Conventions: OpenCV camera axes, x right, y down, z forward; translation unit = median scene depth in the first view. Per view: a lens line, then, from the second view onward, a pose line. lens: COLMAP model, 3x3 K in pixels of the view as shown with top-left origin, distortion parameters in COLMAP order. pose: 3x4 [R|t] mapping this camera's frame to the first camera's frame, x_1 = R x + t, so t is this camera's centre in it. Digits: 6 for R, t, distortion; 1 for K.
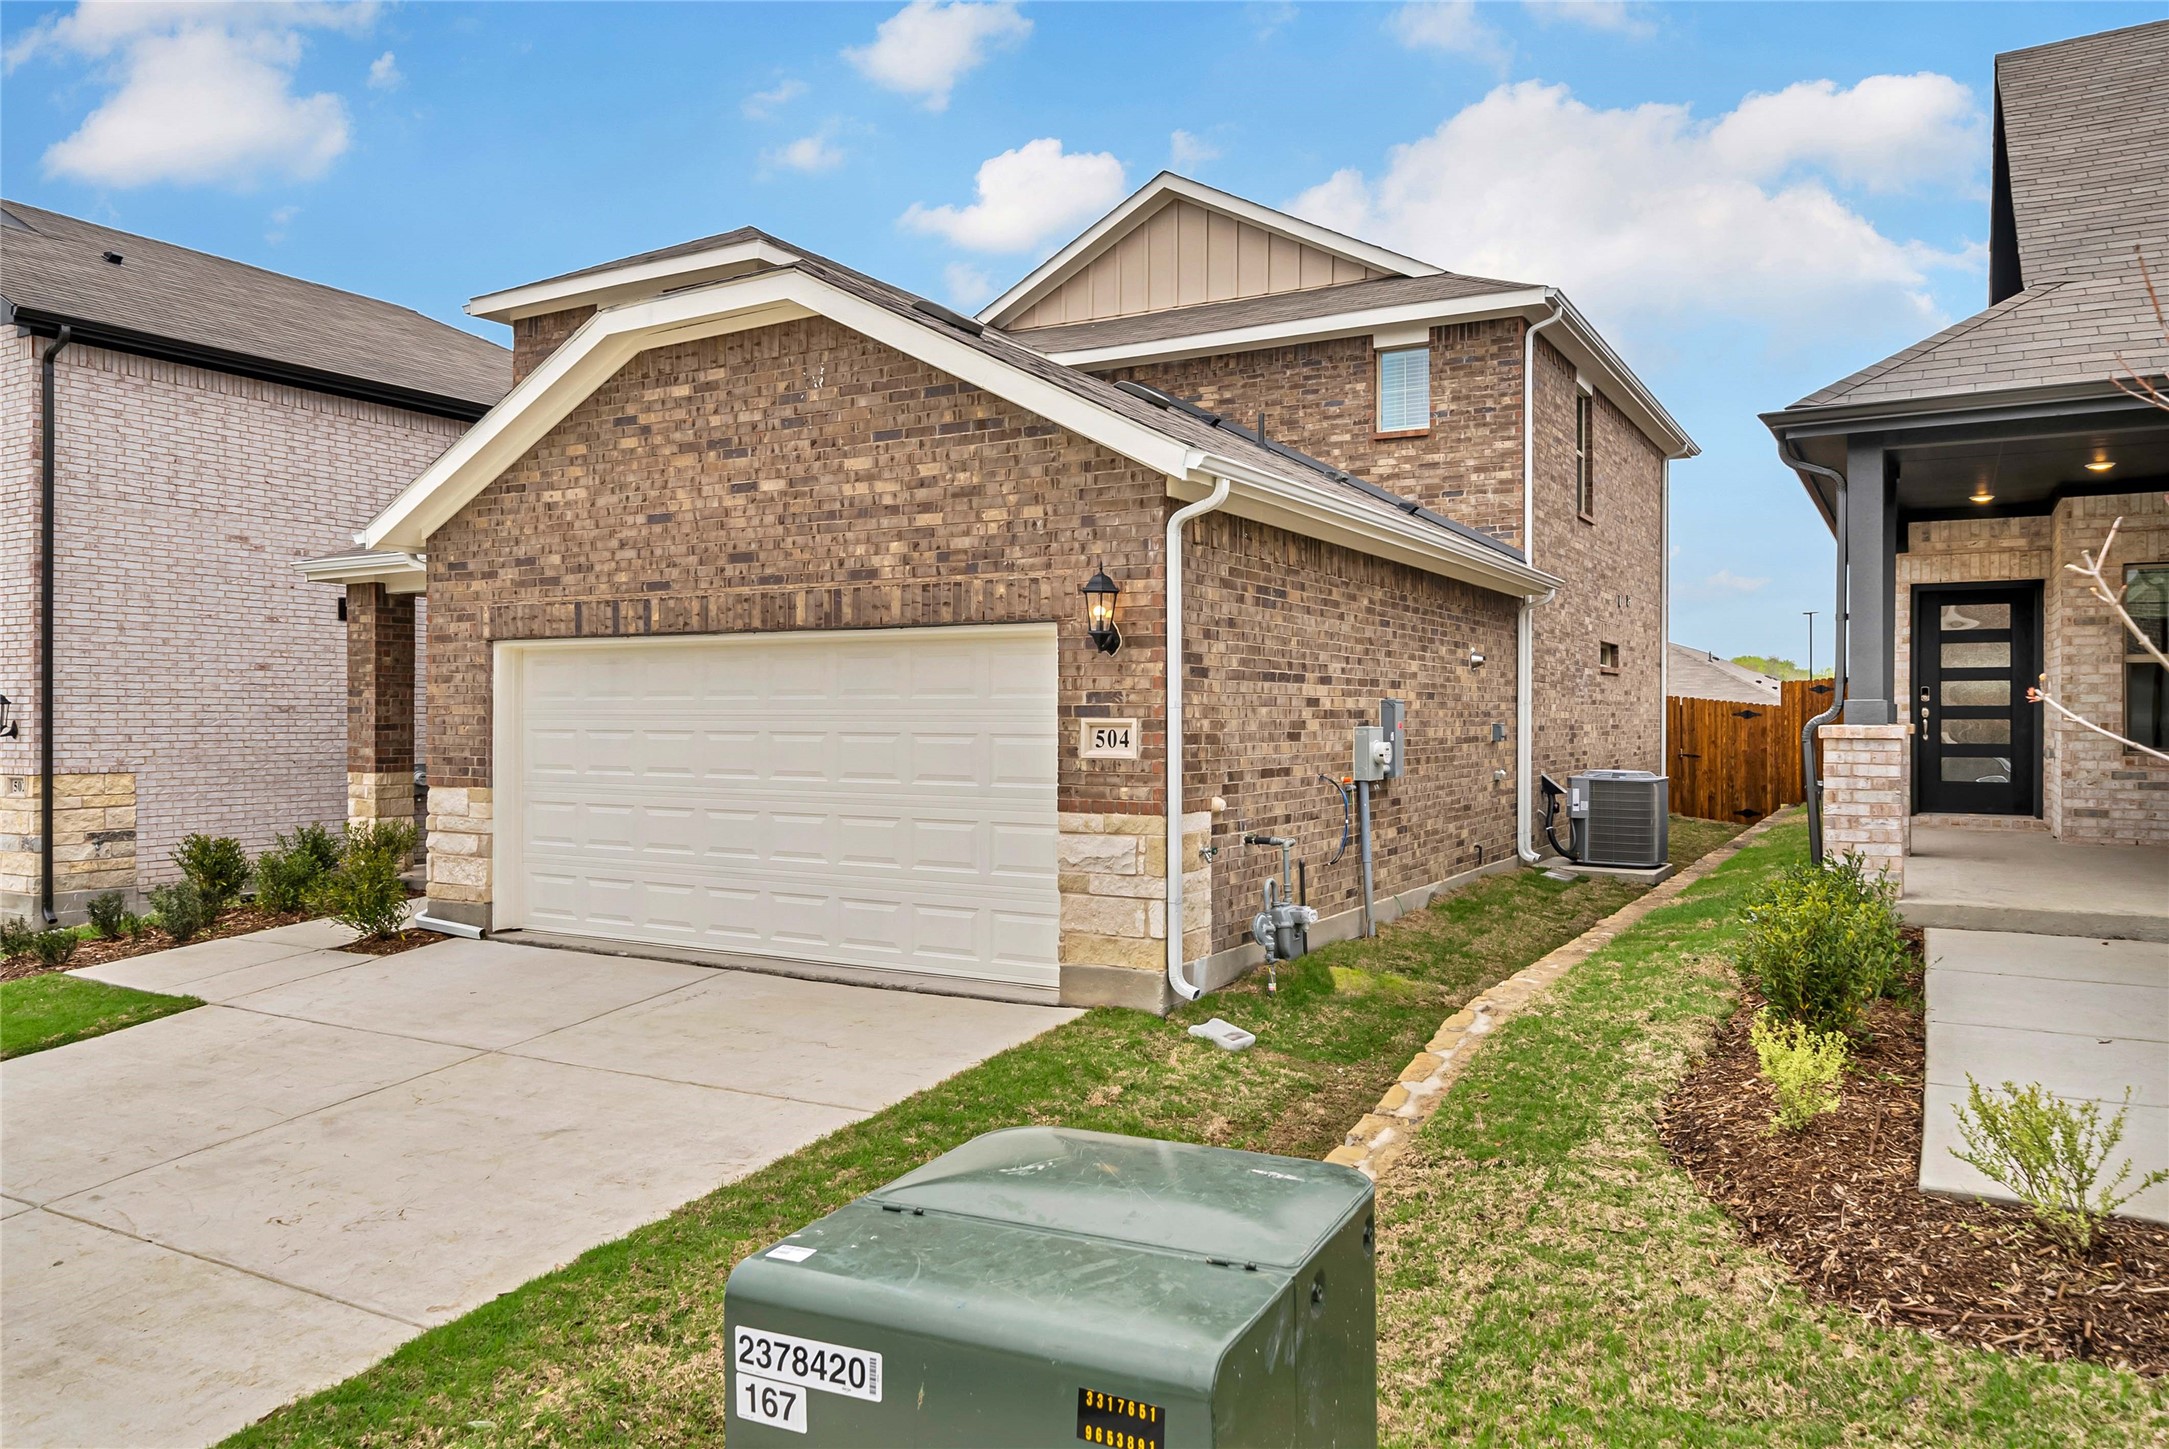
lens RADIAL K [[1482.5, 0, 1051.2], [0, 1482.5, 727.0], [0, 0, 1]] dist [-0.002330, -0.000598]
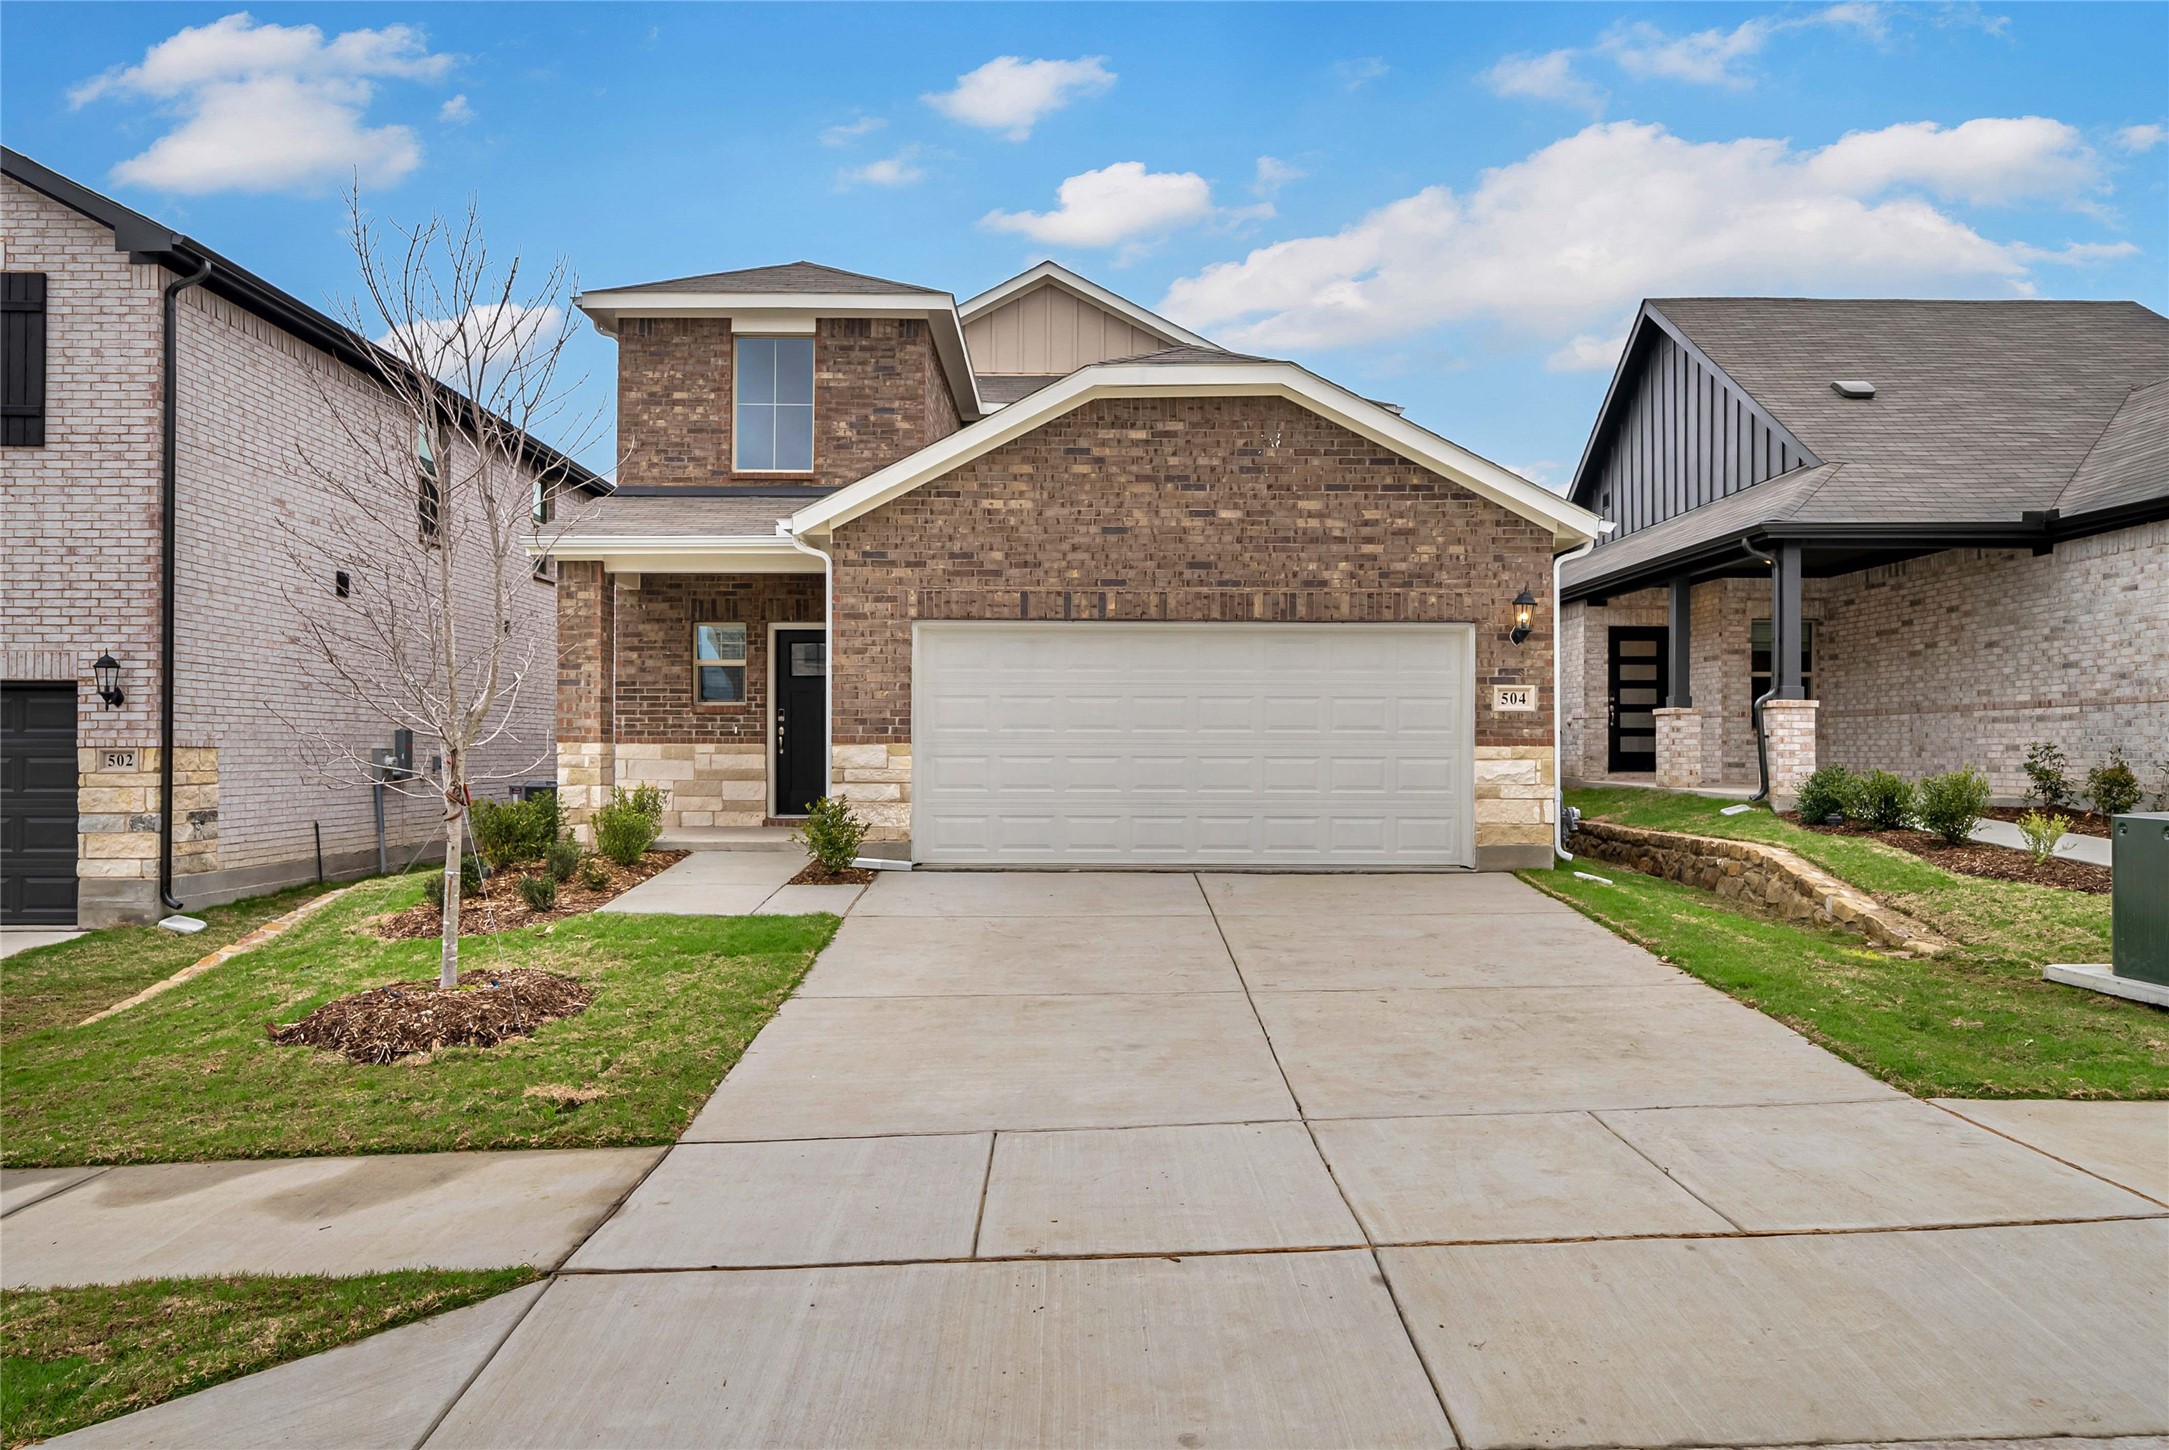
lens RADIAL K [[1482.5, 0, 1051.2], [0, 1482.5, 727.5], [0, 0, 1]] dist [-0.002330, -0.000598]
pose [[0.864874, 0.009462, 0.501900, -0.961697], [0.001445, 0.999771, -0.021339, 0.058574], [-0.501987, 0.019181, 0.864663, -0.085042]]
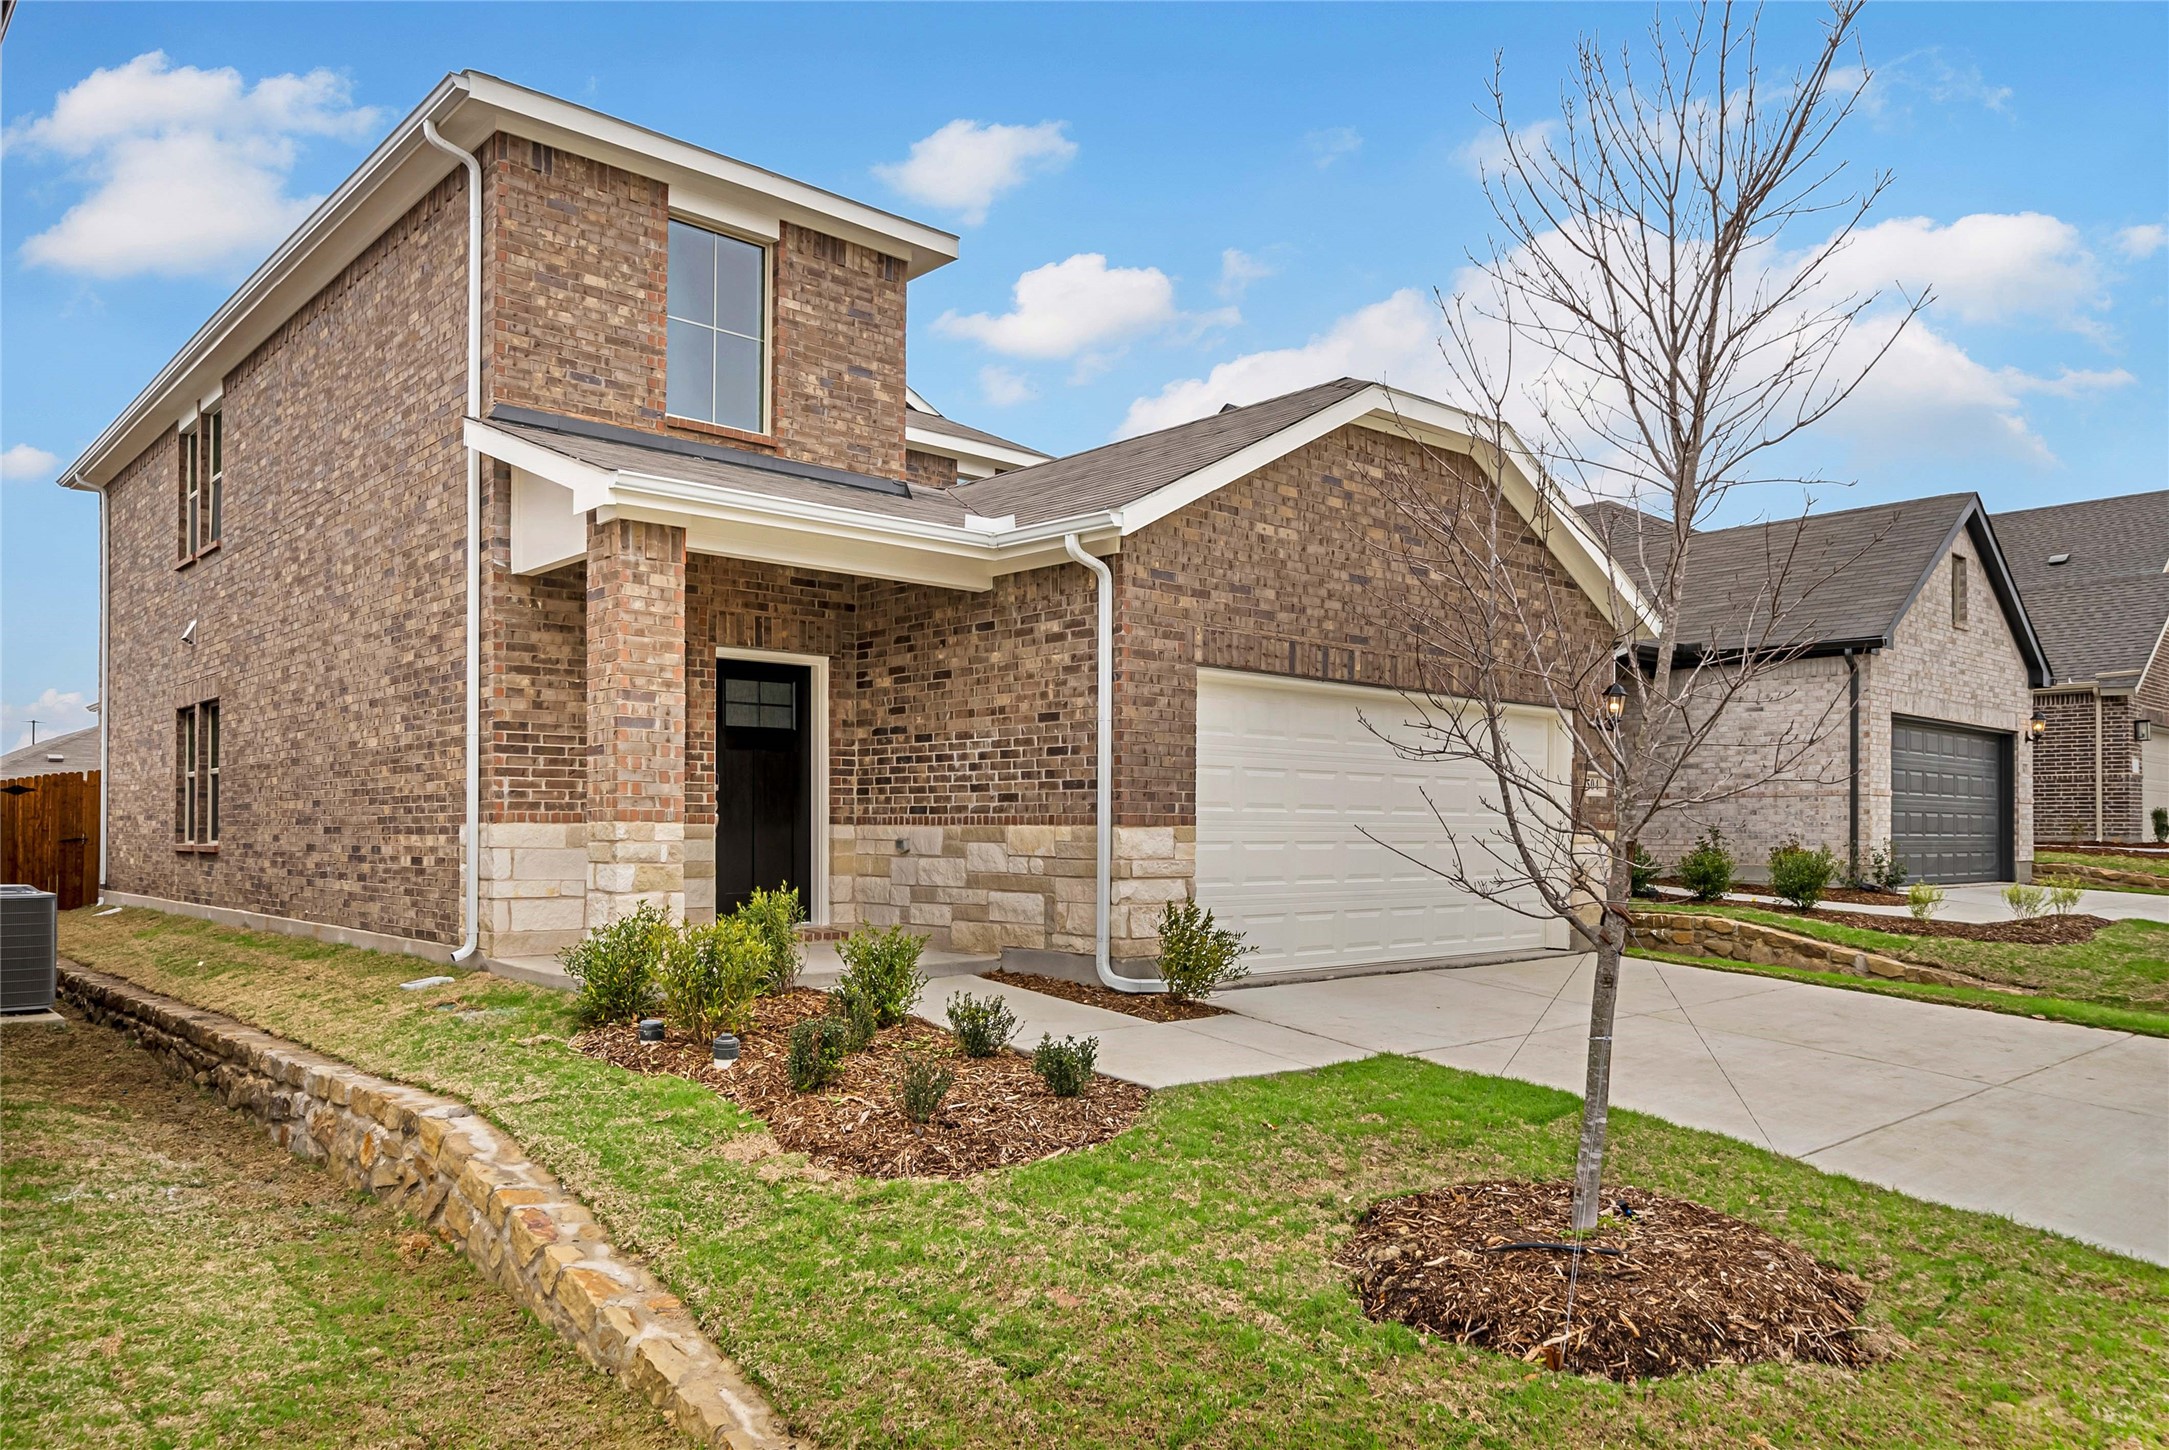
lens RADIAL K [[1501.6, 0, 1079.3], [0, 1501.6, 814.5], [0, 0, 1]] dist [-0.002290, -0.001287]
pose [[0.290538, 0.010550, 0.956805, -1.407550], [0.002559, 0.999927, -0.011802, 0.048855], [-0.956860, 0.005877, 0.290490, 0.877911]]
